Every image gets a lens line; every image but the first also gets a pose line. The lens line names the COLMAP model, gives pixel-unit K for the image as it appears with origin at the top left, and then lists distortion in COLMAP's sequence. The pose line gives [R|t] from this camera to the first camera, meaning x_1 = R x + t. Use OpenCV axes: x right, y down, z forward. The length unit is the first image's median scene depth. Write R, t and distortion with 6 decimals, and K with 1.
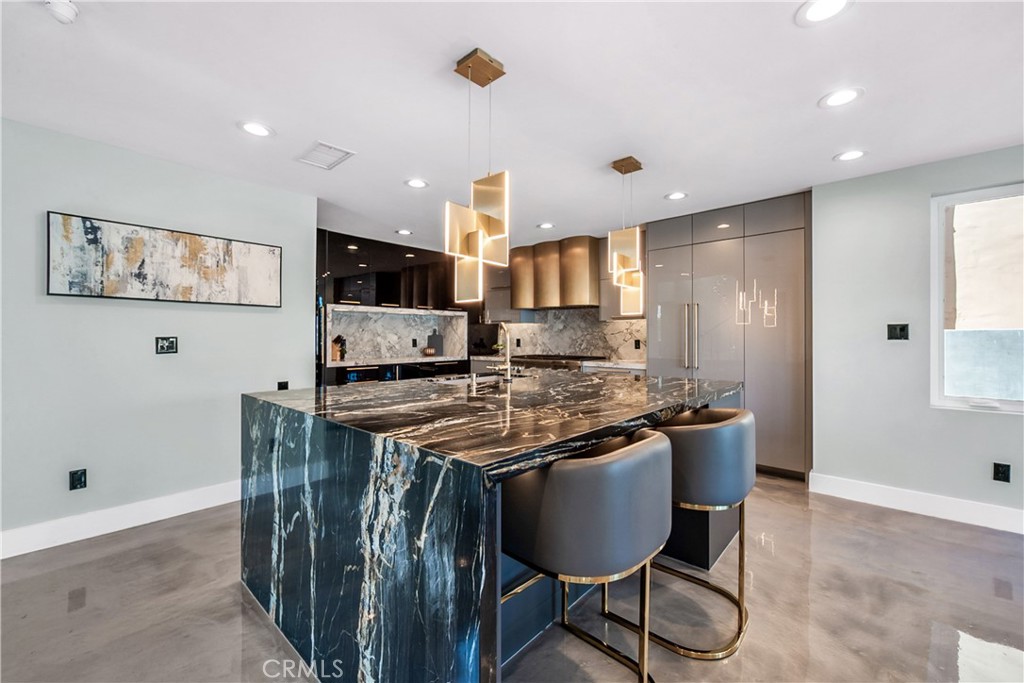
lens RADIAL K [[412.3, 0, 515.3], [0, 412.3, 339.9], [0, 0, 1]] dist [-0.011508, 0.000553]
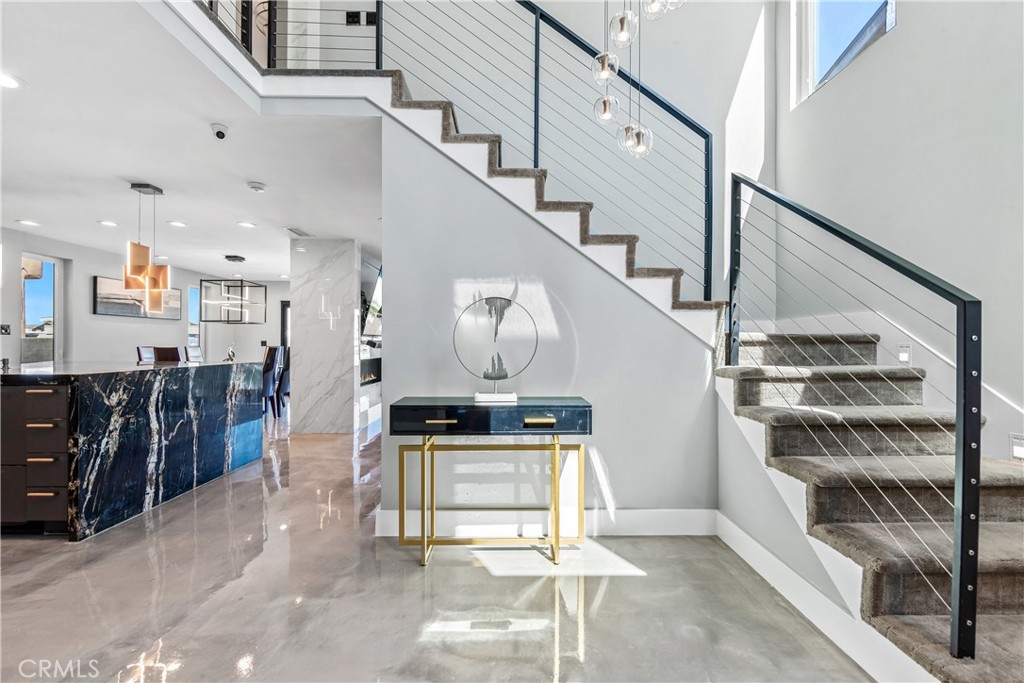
lens RADIAL K [[414.4, 0, 512.8], [0, 414.4, 346.4], [0, 0, 1]] dist [-0.002191, -0.000390]
pose [[-0.682080, -0.004351, 0.731264, -0.978417], [-0.001521, 0.999989, 0.004531, 0.021053], [-0.731276, 0.001978, -0.682079, 0.387645]]
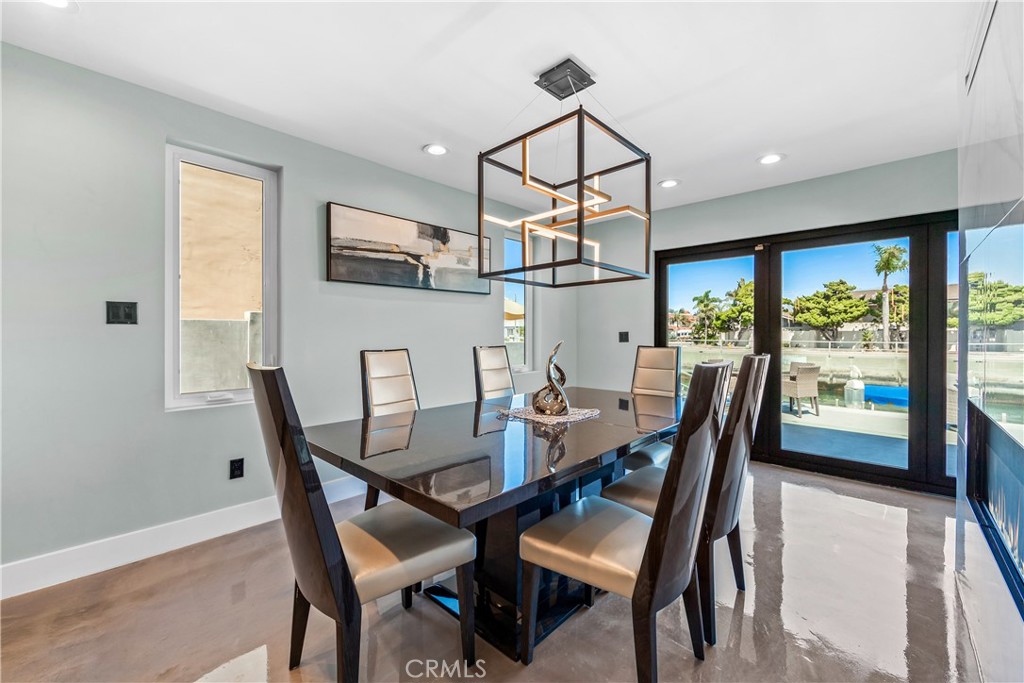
lens RADIAL K [[405.7, 0, 513.2], [0, 405.7, 333.6], [0, 0, 1]] dist [-0.002281, 0.000038]
pose [[0.021141, 0.001602, 0.999775, 0.149862], [0.003070, 0.999994, -0.001668, 0.011219], [-0.999772, 0.003105, 0.021136, 0.183653]]
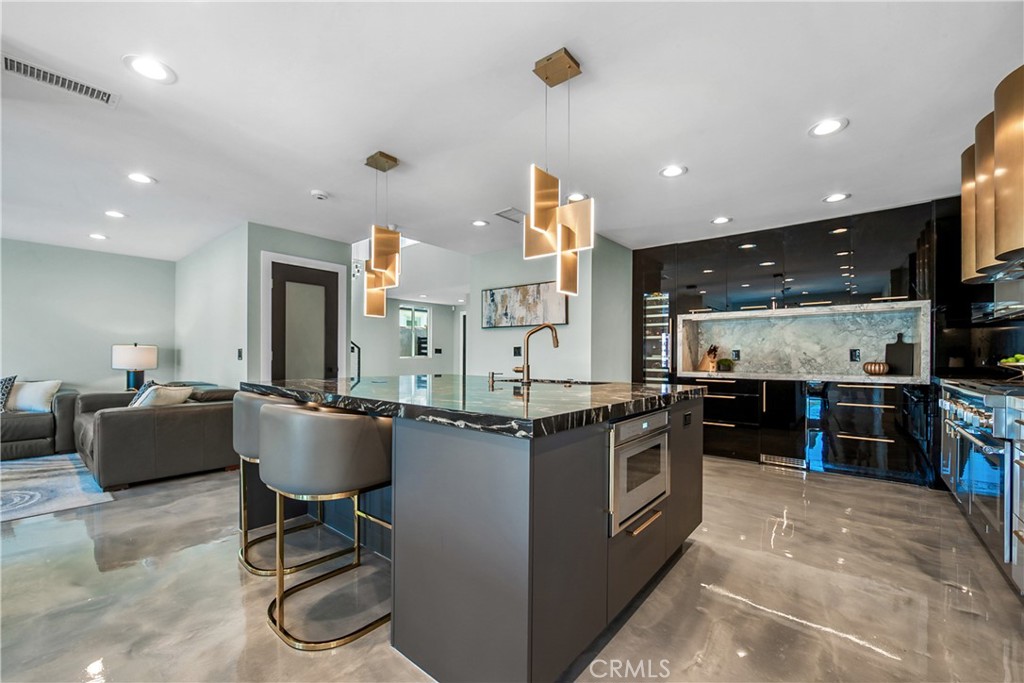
lens RADIAL K [[414.5, 0, 513.1], [0, 414.5, 358.0], [0, 0, 1]] dist [-0.003653, 0.000100]
pose [[0.040984, 0.004213, -0.999151, 0.537125], [-0.010358, 0.999939, 0.003792, 0.019744], [0.999106, 0.010194, 0.041025, 0.520727]]
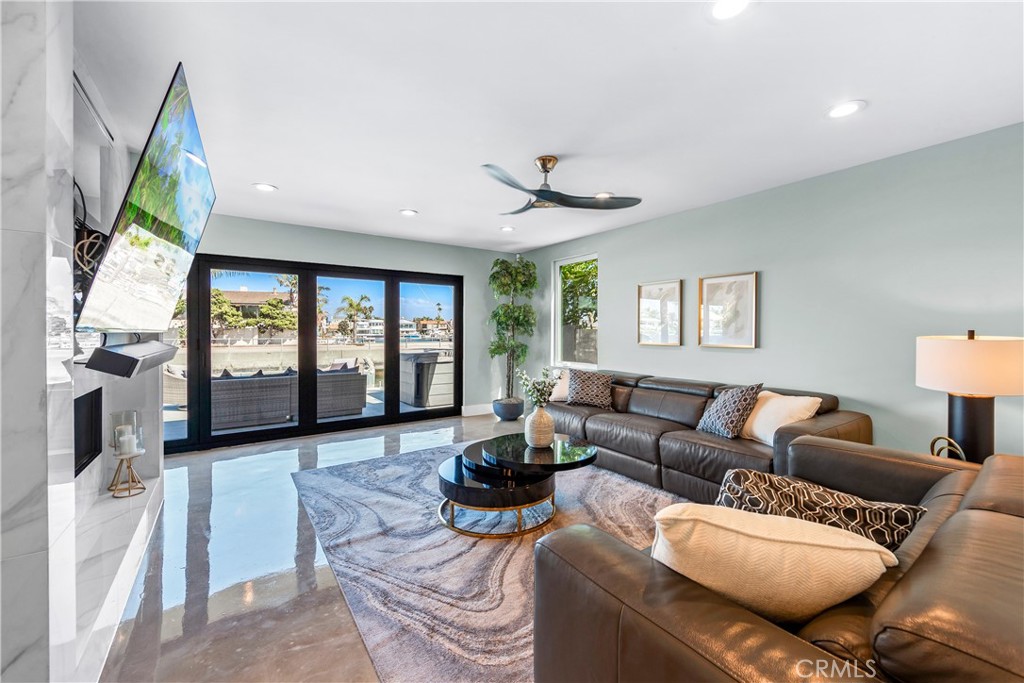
lens RADIAL K [[405.7, 0, 513.2], [0, 405.7, 333.6], [0, 0, 1]] dist [-0.002281, 0.000038]
pose [[-0.976233, -0.002206, 0.216714, -0.202476], [0.000001, 0.999948, 0.010182, -0.005658], [-0.216725, 0.009940, -0.976182, 0.112972]]
